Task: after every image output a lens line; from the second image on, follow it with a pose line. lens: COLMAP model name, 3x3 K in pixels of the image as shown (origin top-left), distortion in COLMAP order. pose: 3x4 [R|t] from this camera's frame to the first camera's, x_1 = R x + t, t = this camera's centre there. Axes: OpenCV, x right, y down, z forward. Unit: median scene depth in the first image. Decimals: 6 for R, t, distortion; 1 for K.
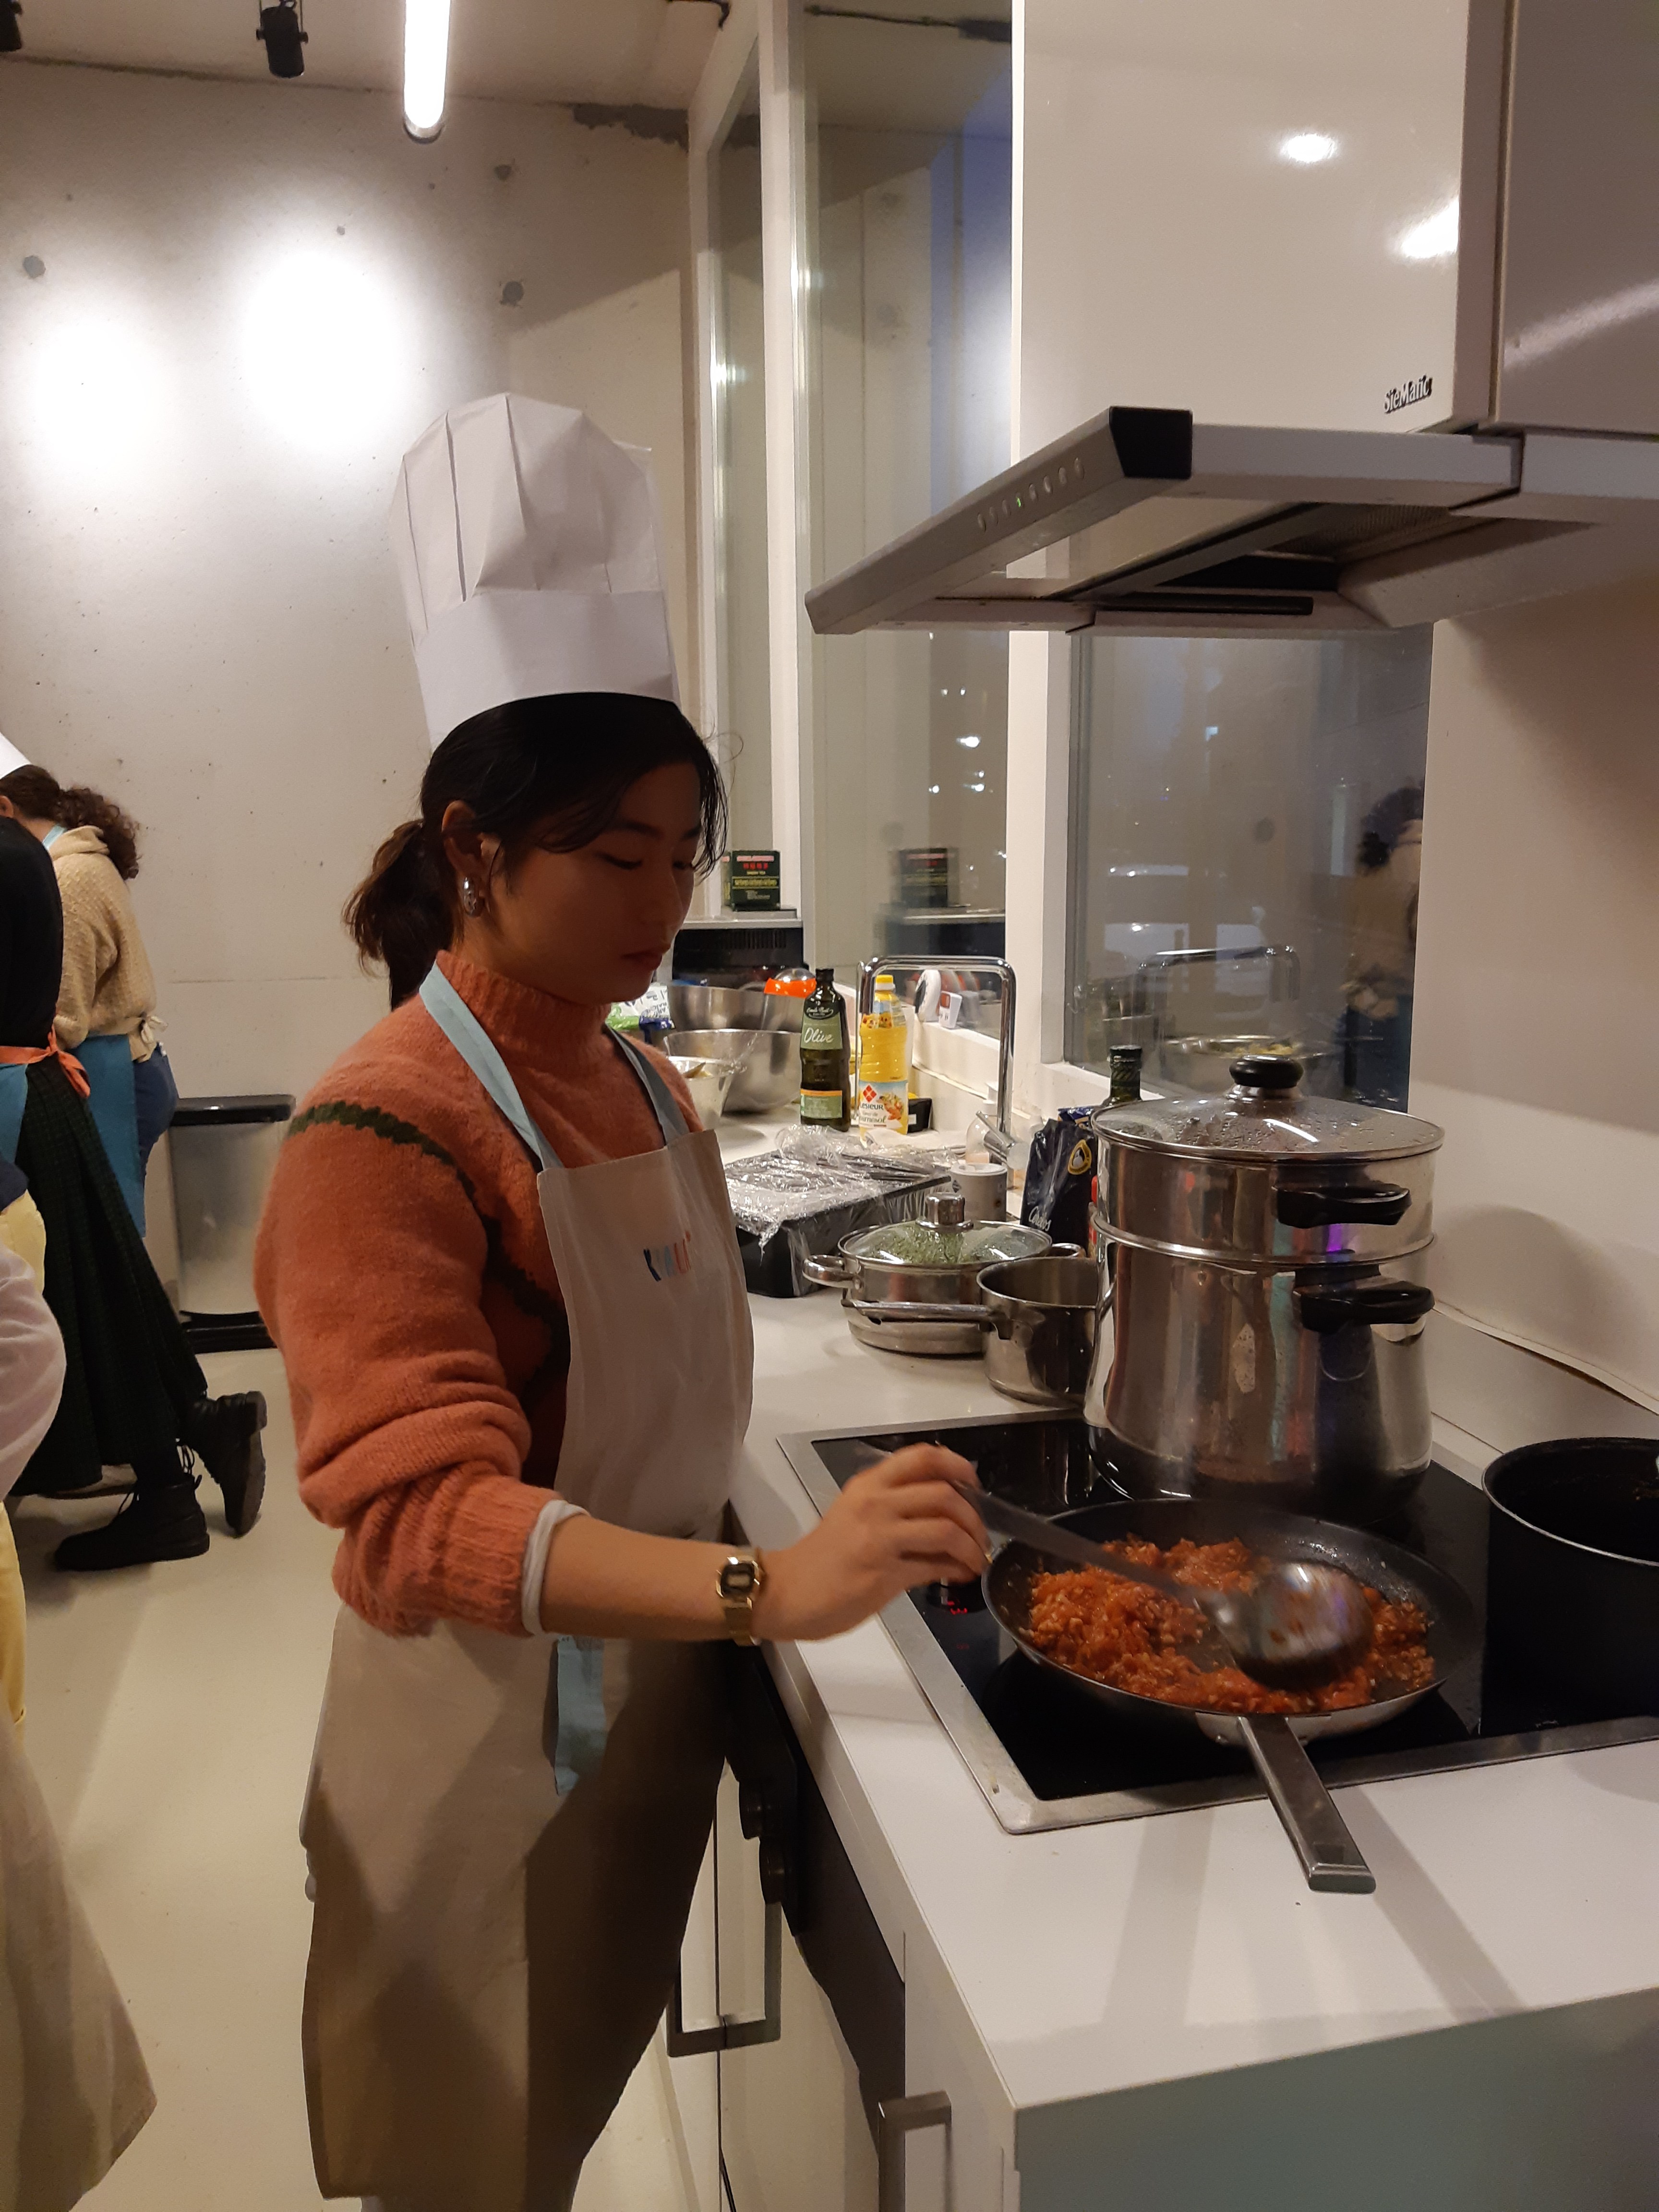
lens RADIAL K [[1746.6, 0, 827.9], [0, 1746.6, 1095.0], [0, 0, 1]] dist [0.040395, -0.050255]
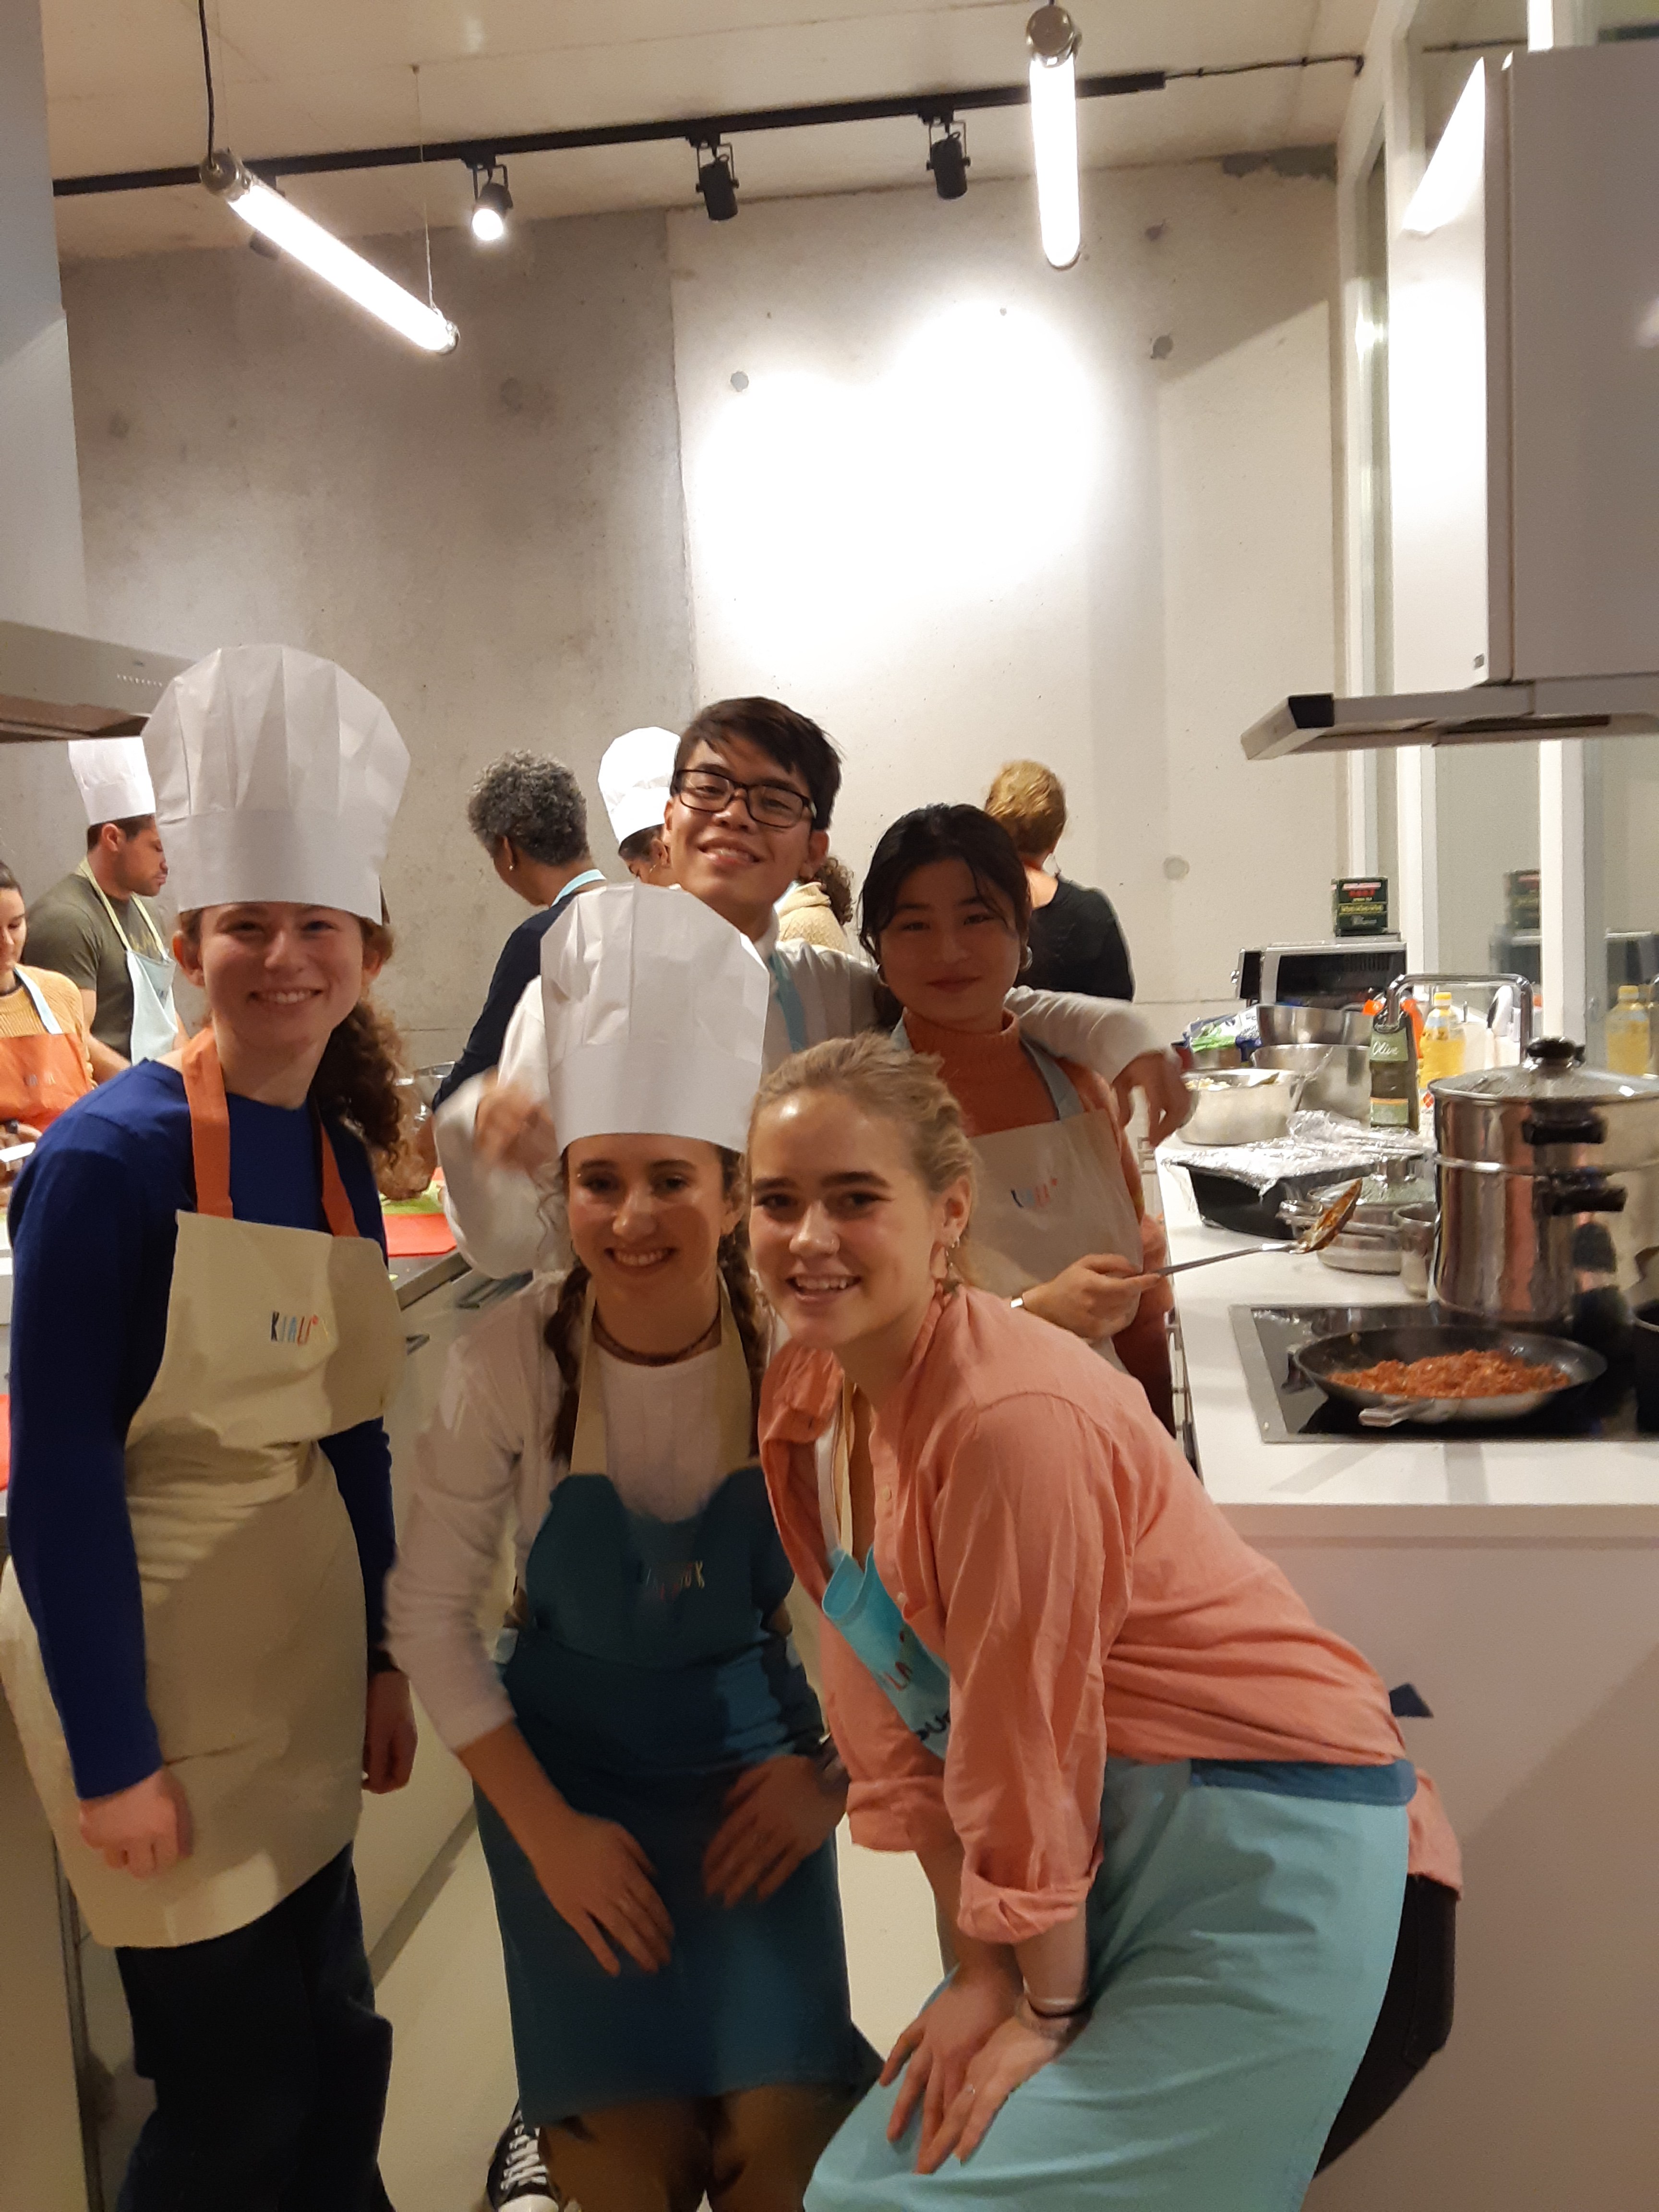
lens RADIAL K [[1746.6, 0, 822.2], [0, 1746.6, 1098.4], [0, 0, 1]] dist [0.040395, -0.050255]
pose [[0.932741, 0.008801, -0.360438, 0.055137], [-0.014083, 0.999828, -0.012030, 0.014264], [0.360271, 0.016297, 0.932705, -0.149505]]
